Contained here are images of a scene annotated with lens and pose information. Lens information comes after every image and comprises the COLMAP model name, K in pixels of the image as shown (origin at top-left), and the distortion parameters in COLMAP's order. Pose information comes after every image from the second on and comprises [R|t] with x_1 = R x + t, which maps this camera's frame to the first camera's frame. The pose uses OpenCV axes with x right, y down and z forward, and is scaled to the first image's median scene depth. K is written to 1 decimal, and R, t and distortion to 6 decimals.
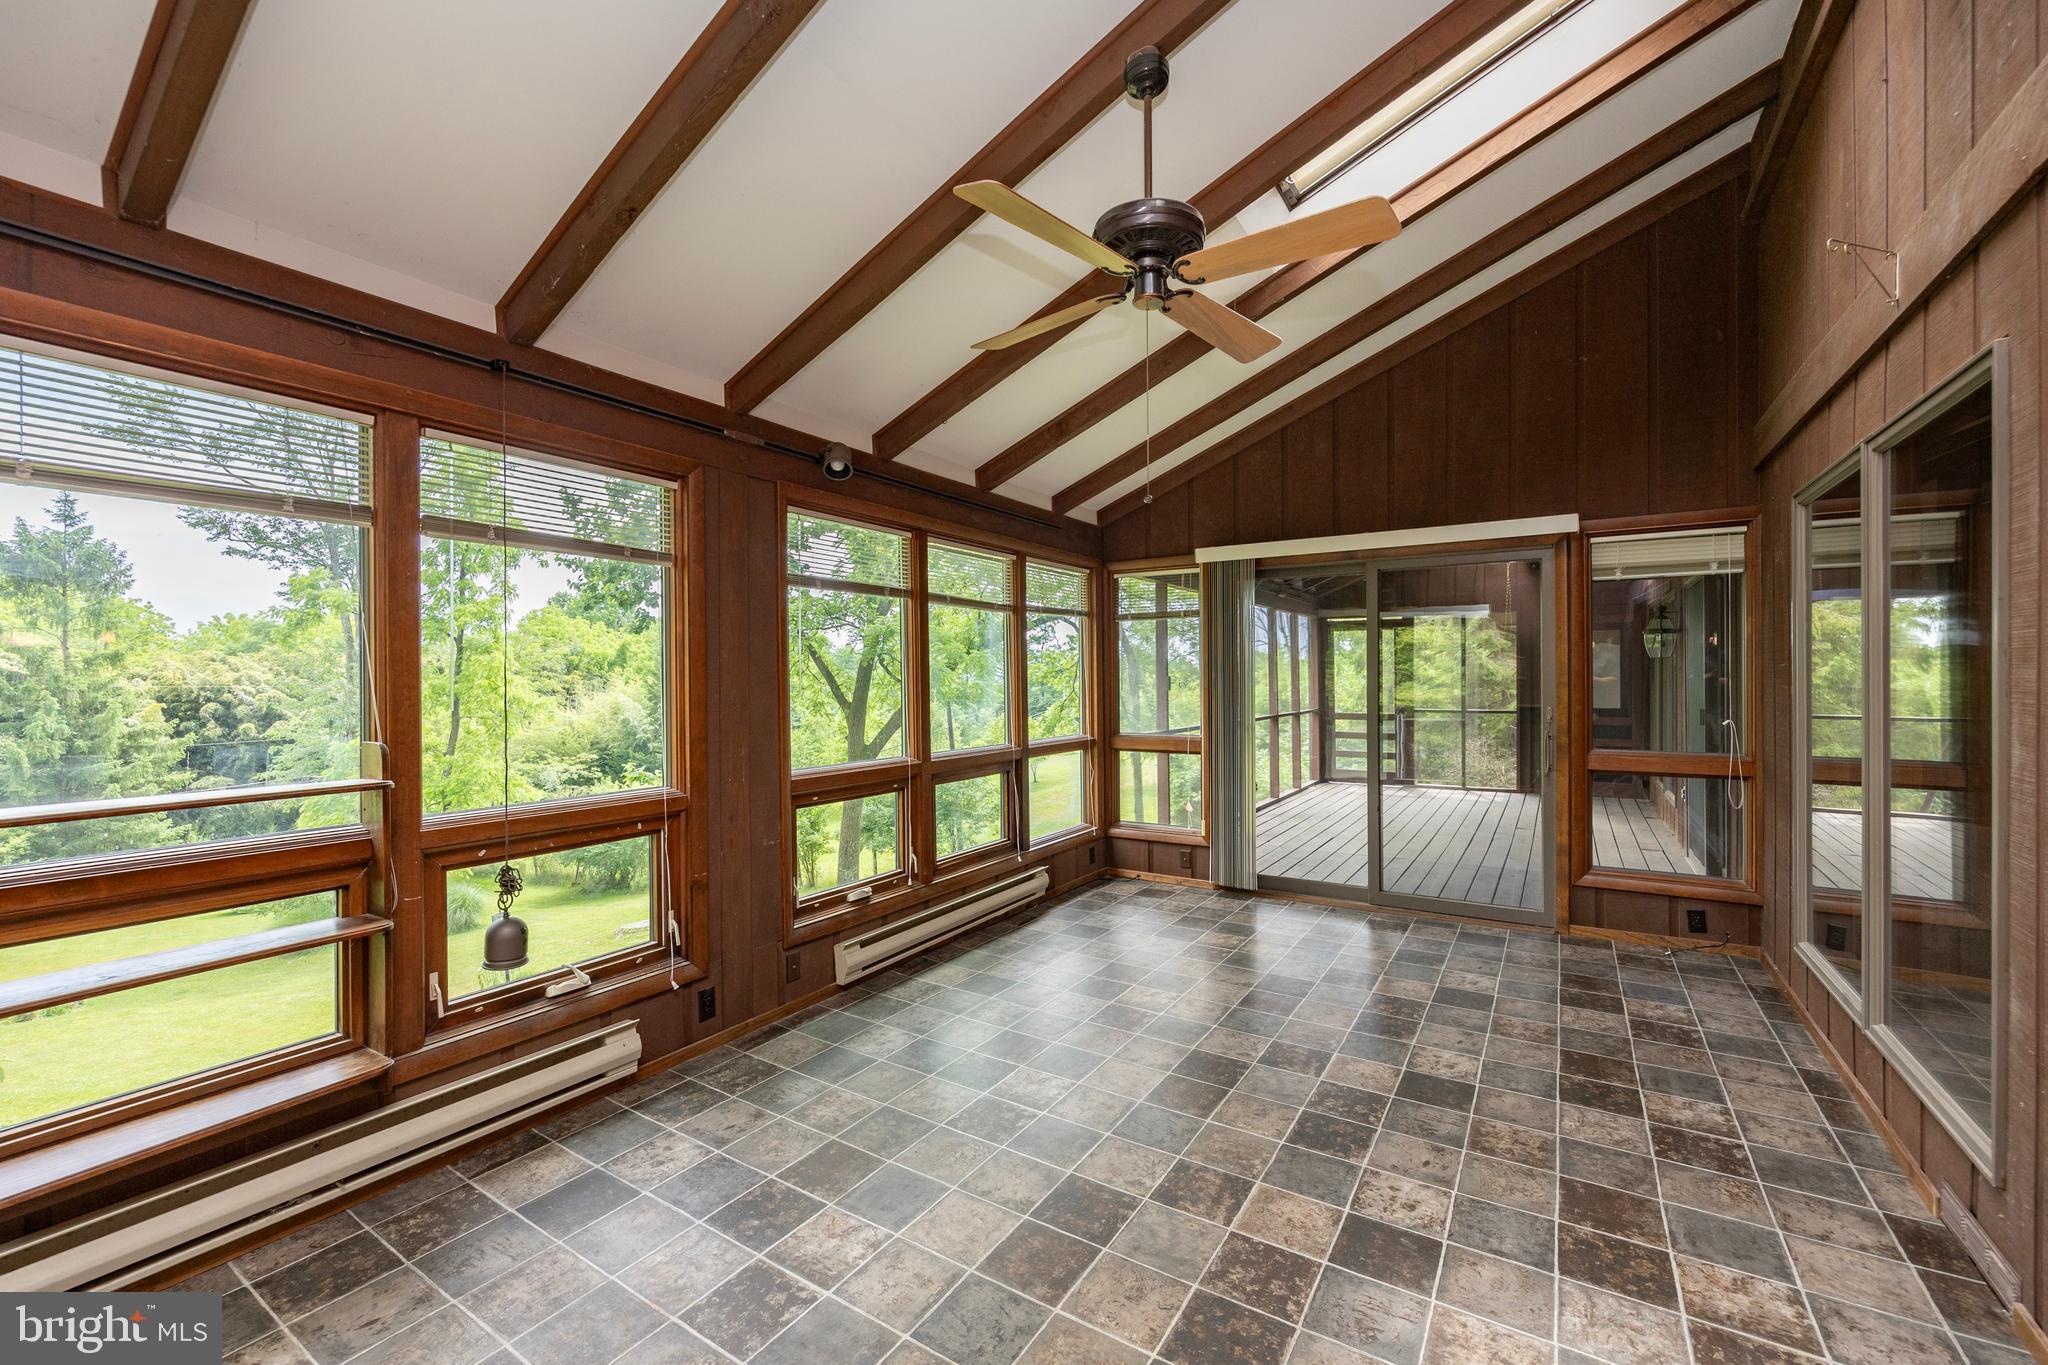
lens RADIAL K [[822.9, 0, 1039.3], [0, 822.9, 683.6], [0, 0, 1]] dist [-0.001569, -0.000204]
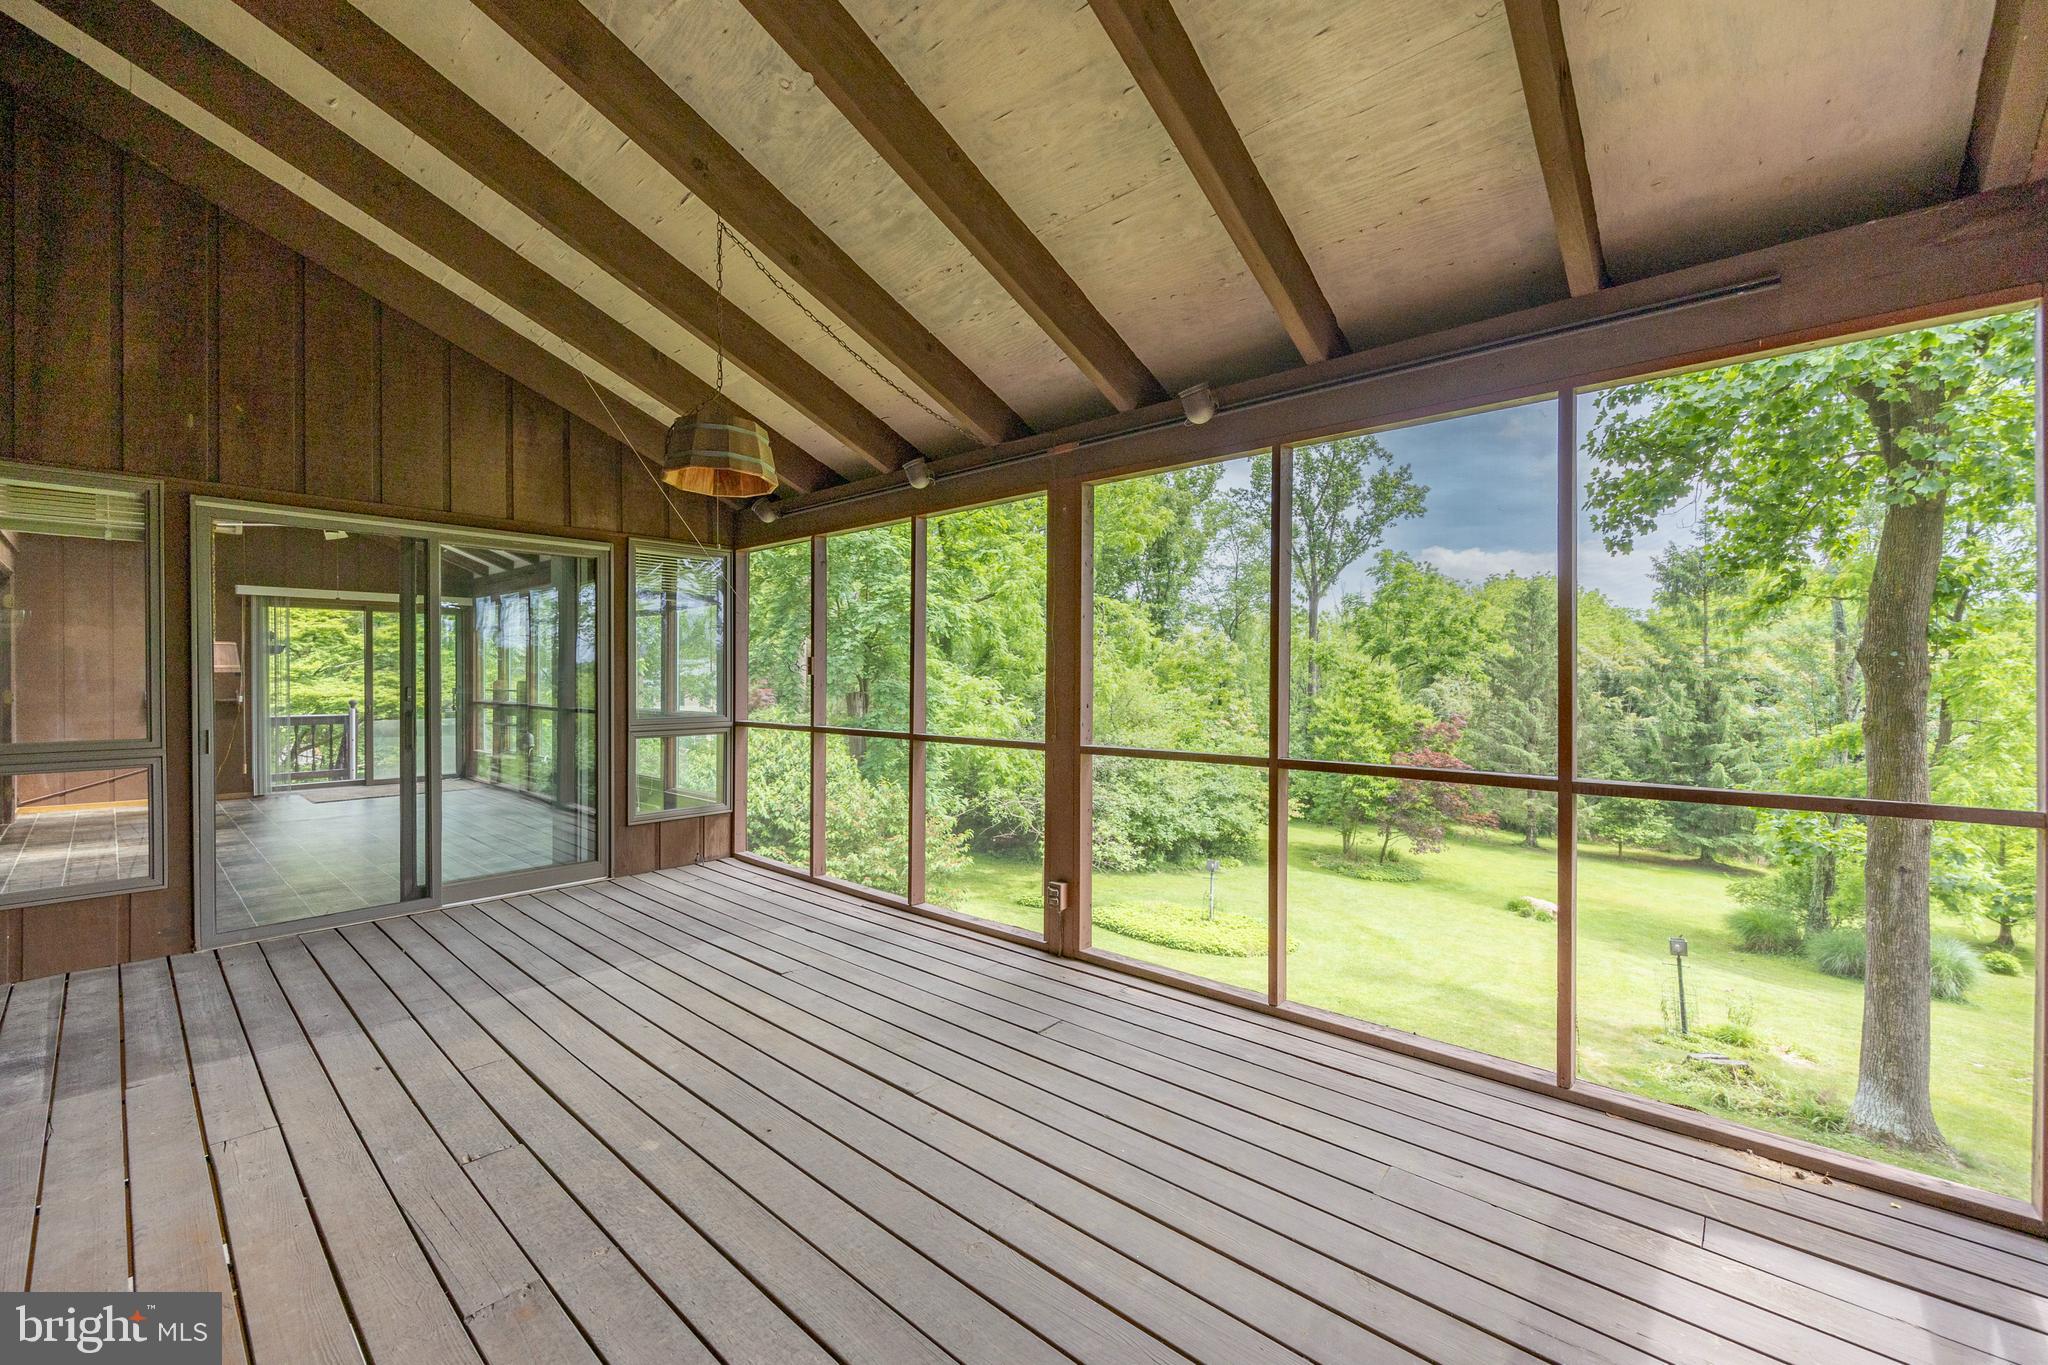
lens RADIAL K [[820.2, 0, 1023.9], [0, 820.2, 683.9], [0, 0, 1]] dist [-0.001981, 0.000021]
pose [[-0.175036, 0.011136, -0.984499, 0.161040], [-0.005309, 0.999911, 0.012254, 0.004175], [0.984548, 0.007371, -0.174962, 0.254434]]
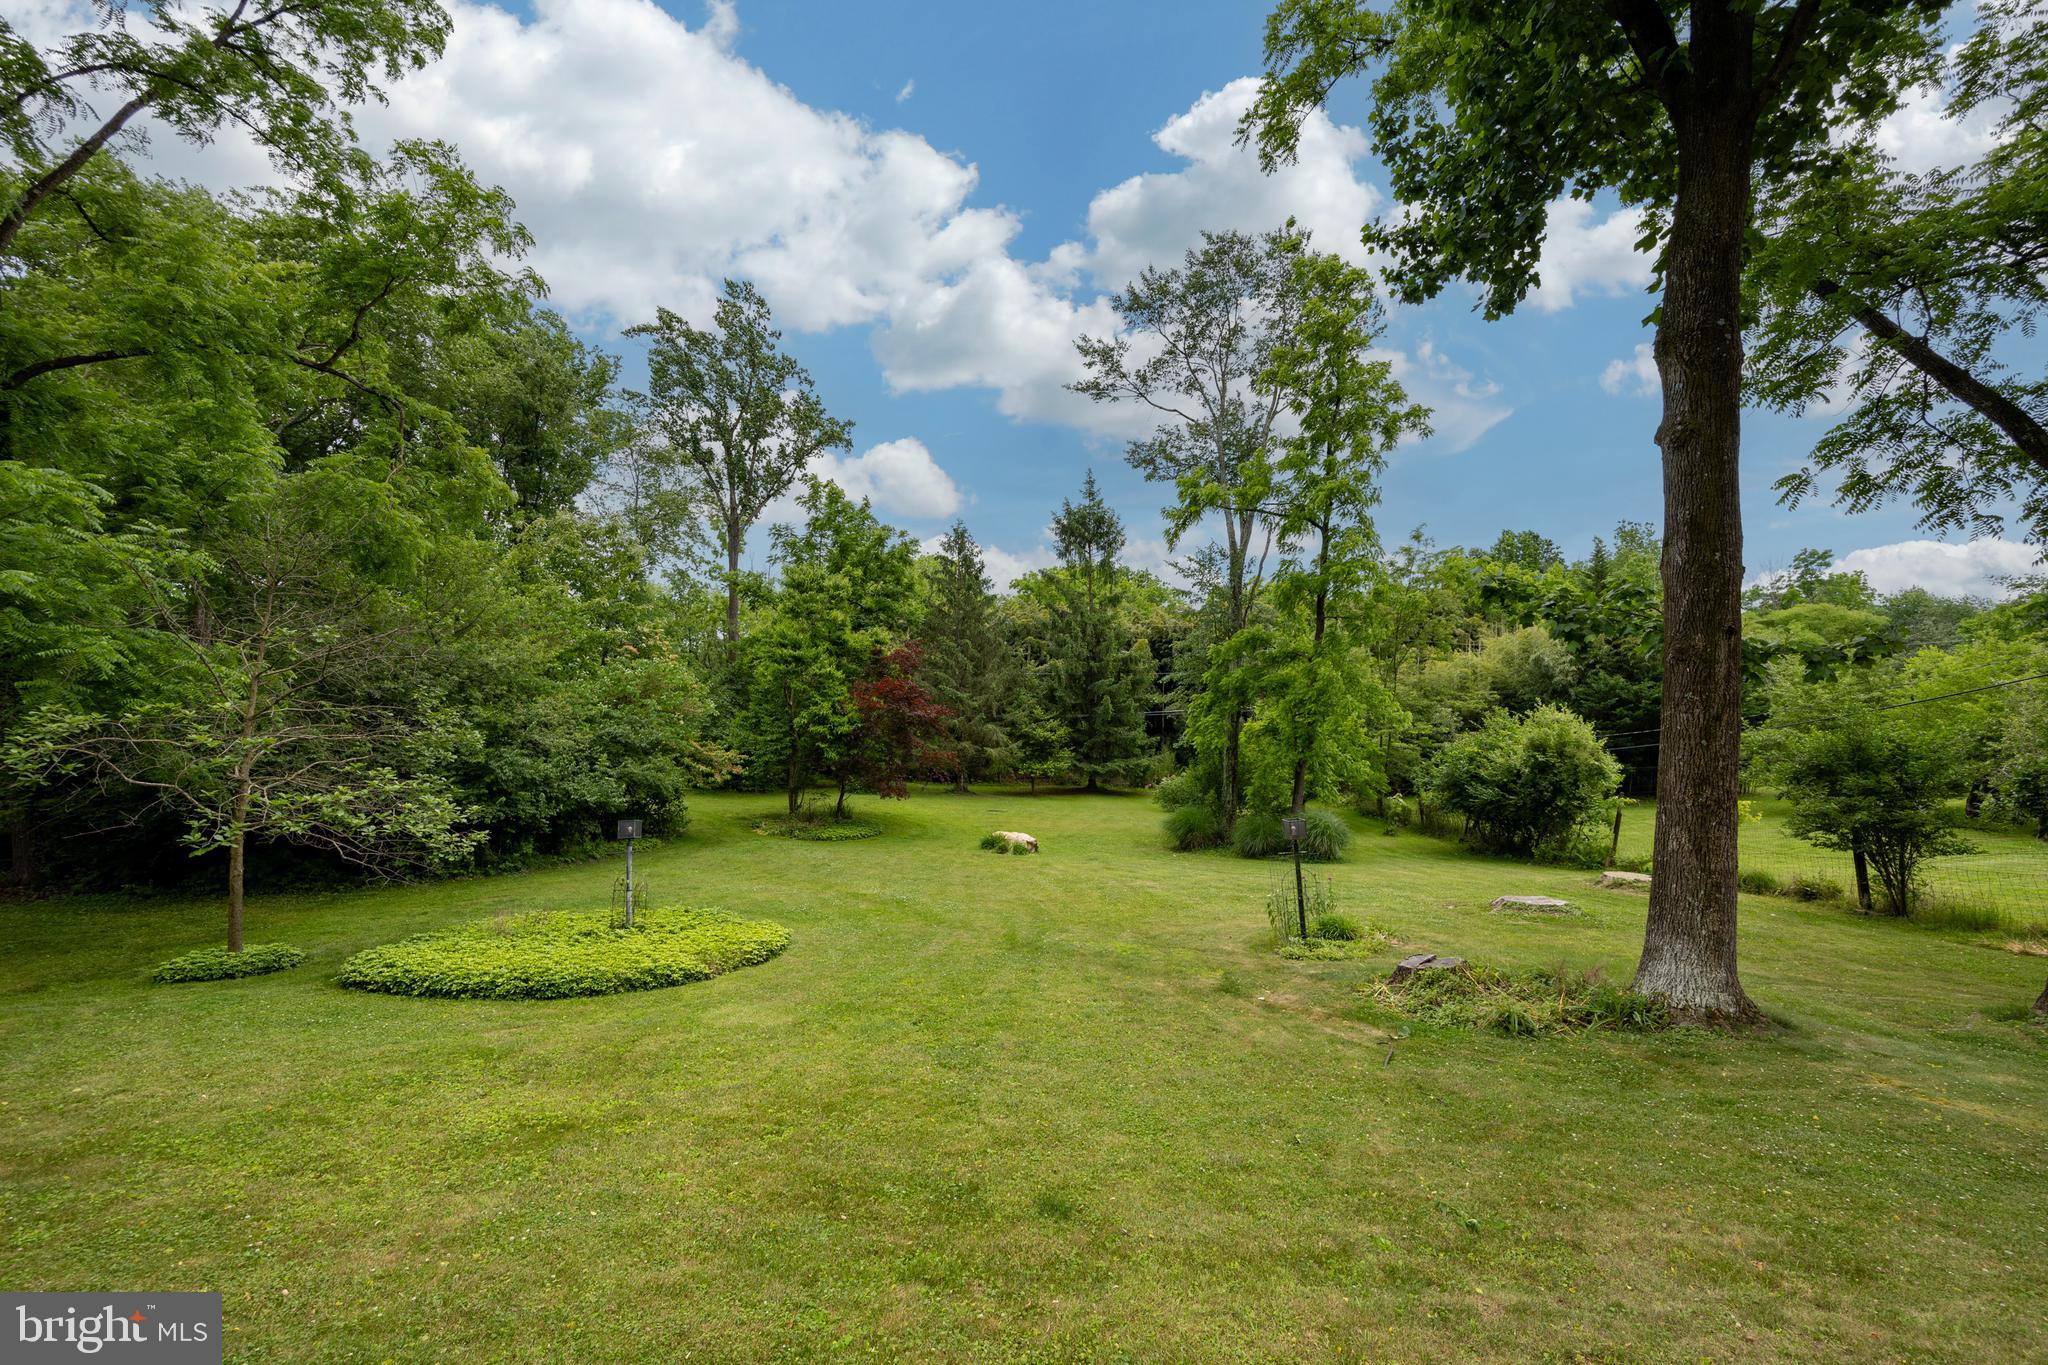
lens RADIAL K [[820.2, 0, 1023.9], [0, 820.2, 683.9], [0, 0, 1]] dist [-0.001981, 0.000021]
pose [[0.506082, 0.013379, -0.862382, -0.107396], [0.000236, 0.999877, 0.015651, 0.086875], [0.862485, -0.008124, 0.506017, 0.255961]]
